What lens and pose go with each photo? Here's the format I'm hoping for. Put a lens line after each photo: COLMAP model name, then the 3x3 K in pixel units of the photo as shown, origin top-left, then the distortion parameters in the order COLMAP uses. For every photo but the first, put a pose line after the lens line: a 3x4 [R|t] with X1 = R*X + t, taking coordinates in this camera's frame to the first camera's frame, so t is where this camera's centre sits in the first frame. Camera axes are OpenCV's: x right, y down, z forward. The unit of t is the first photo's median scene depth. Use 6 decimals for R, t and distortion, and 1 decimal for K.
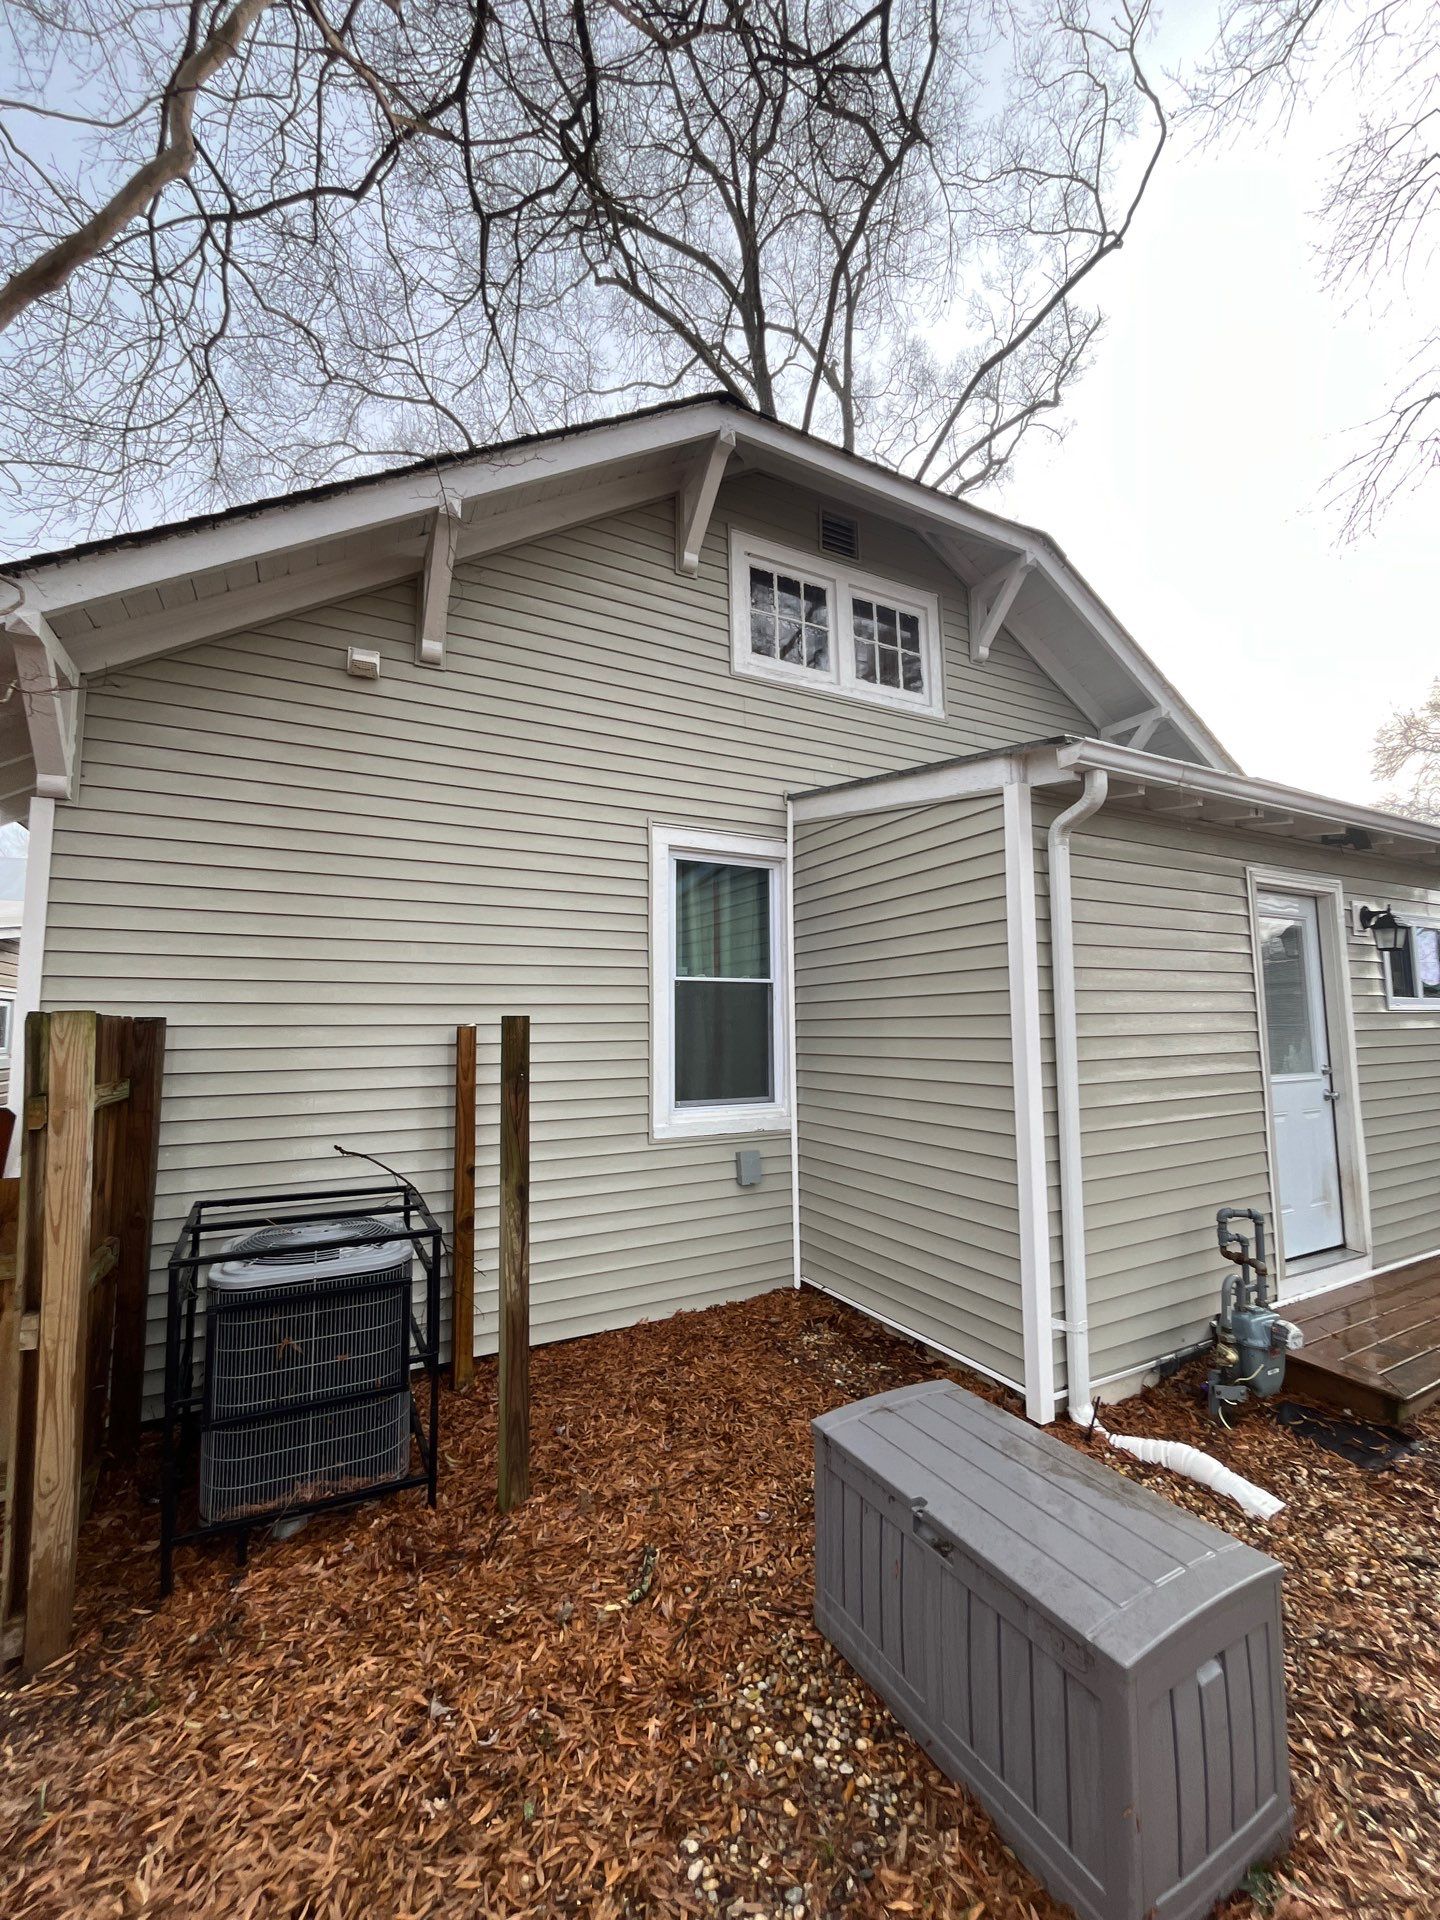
lens RADIAL K [[762.4, 0, 712.8], [0, 762.4, 961.6], [0, 0, 1]] dist [0.001164, -0.001326]
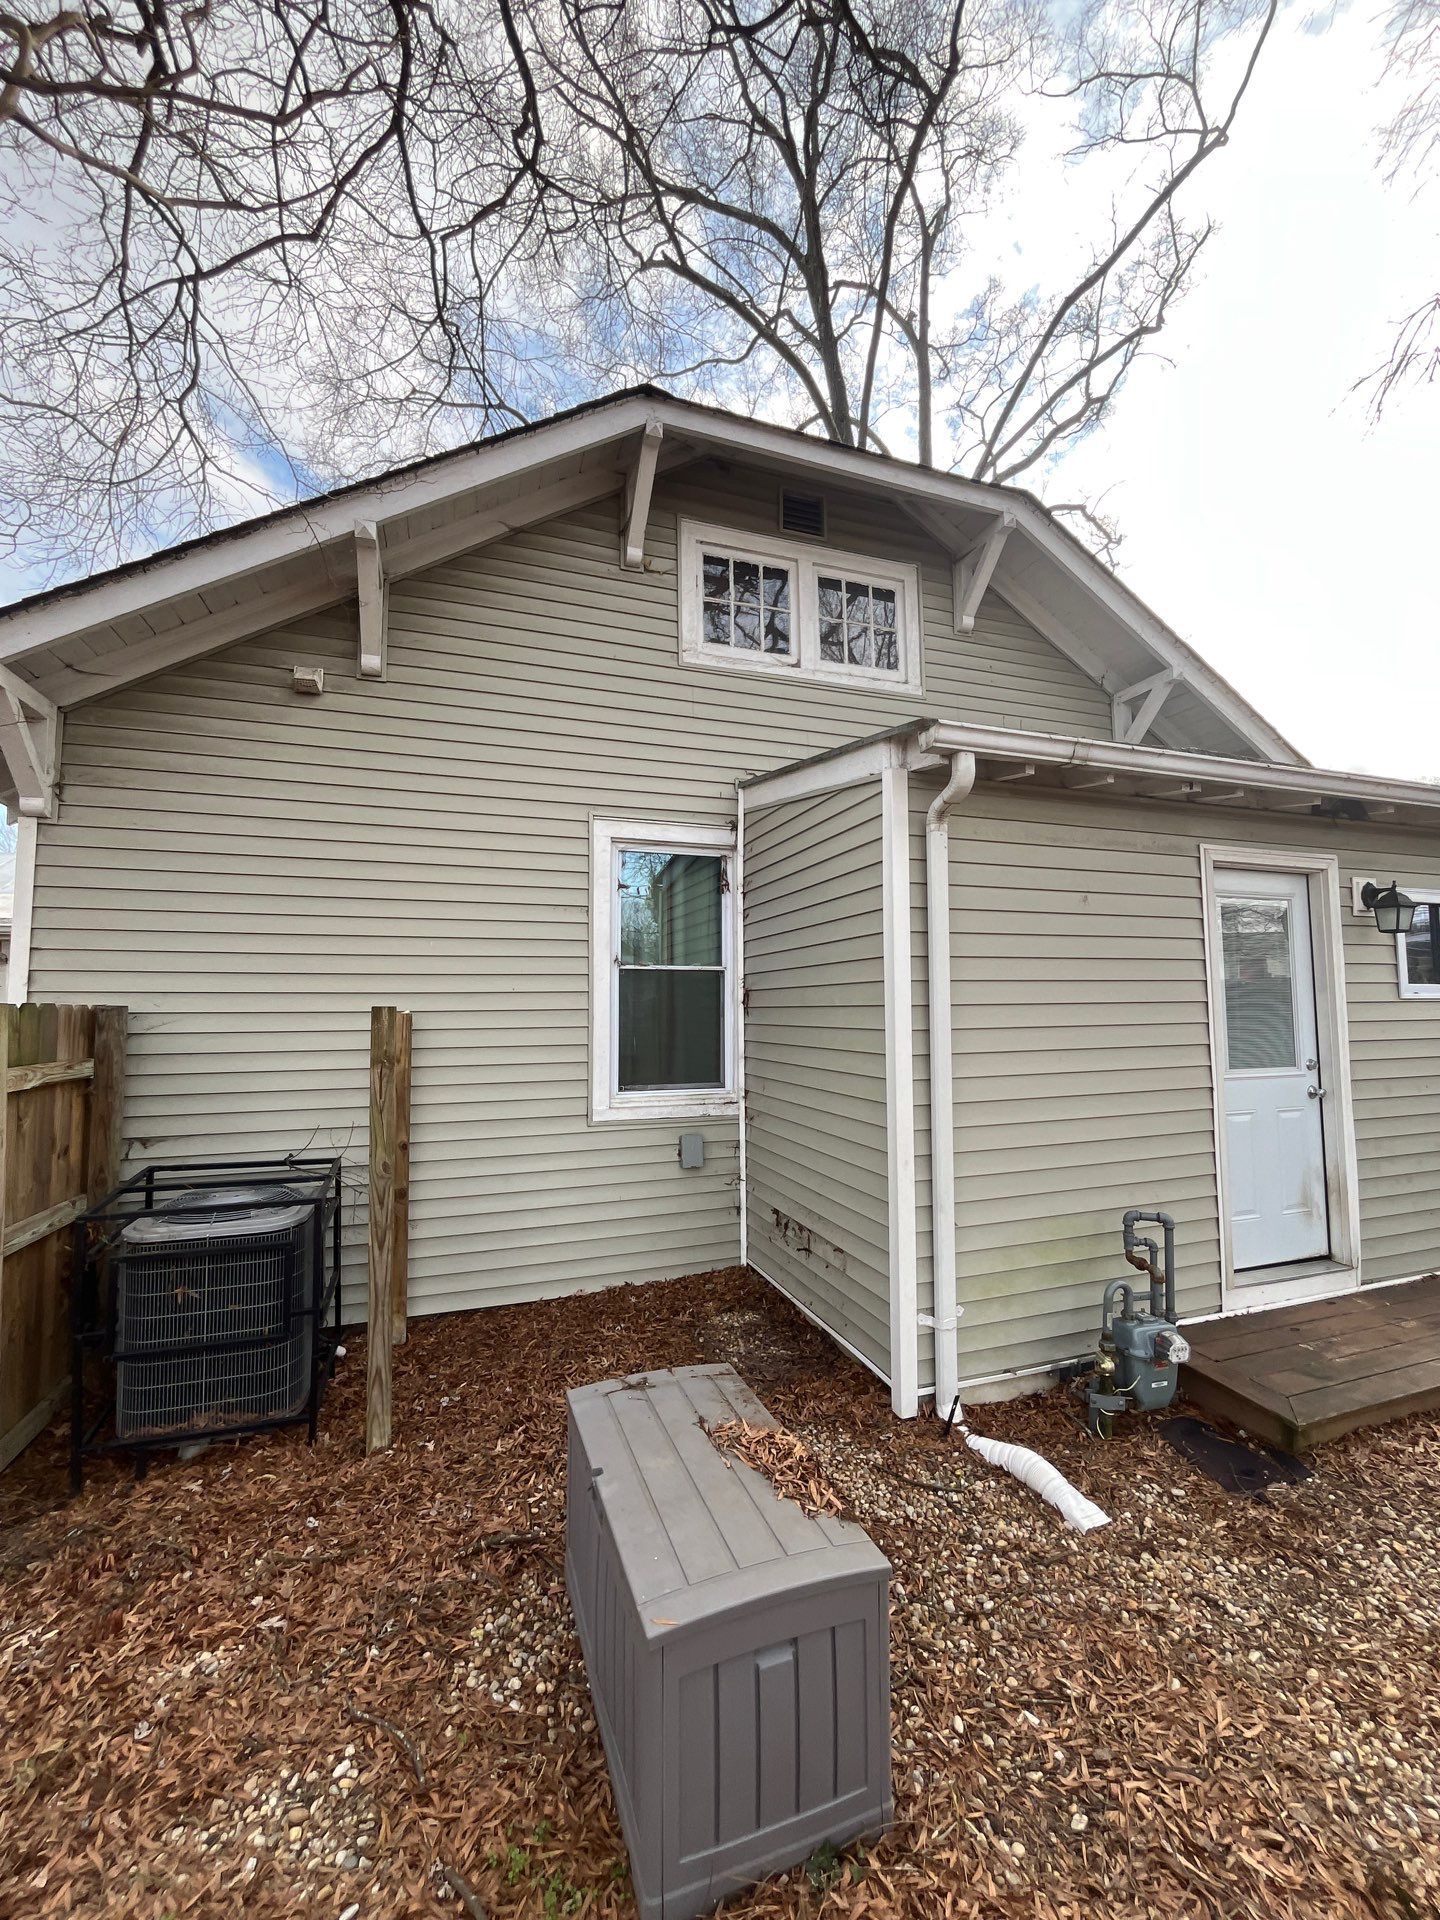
lens RADIAL K [[762.4, 0, 715.5], [0, 762.4, 960.7], [0, 0, 1]] dist [0.001164, -0.001326]
pose [[0.988845, -0.005128, -0.148857, 0.242578], [0.008904, 0.999655, 0.024712, -0.010790], [0.148679, -0.025762, 0.988550, -0.001261]]
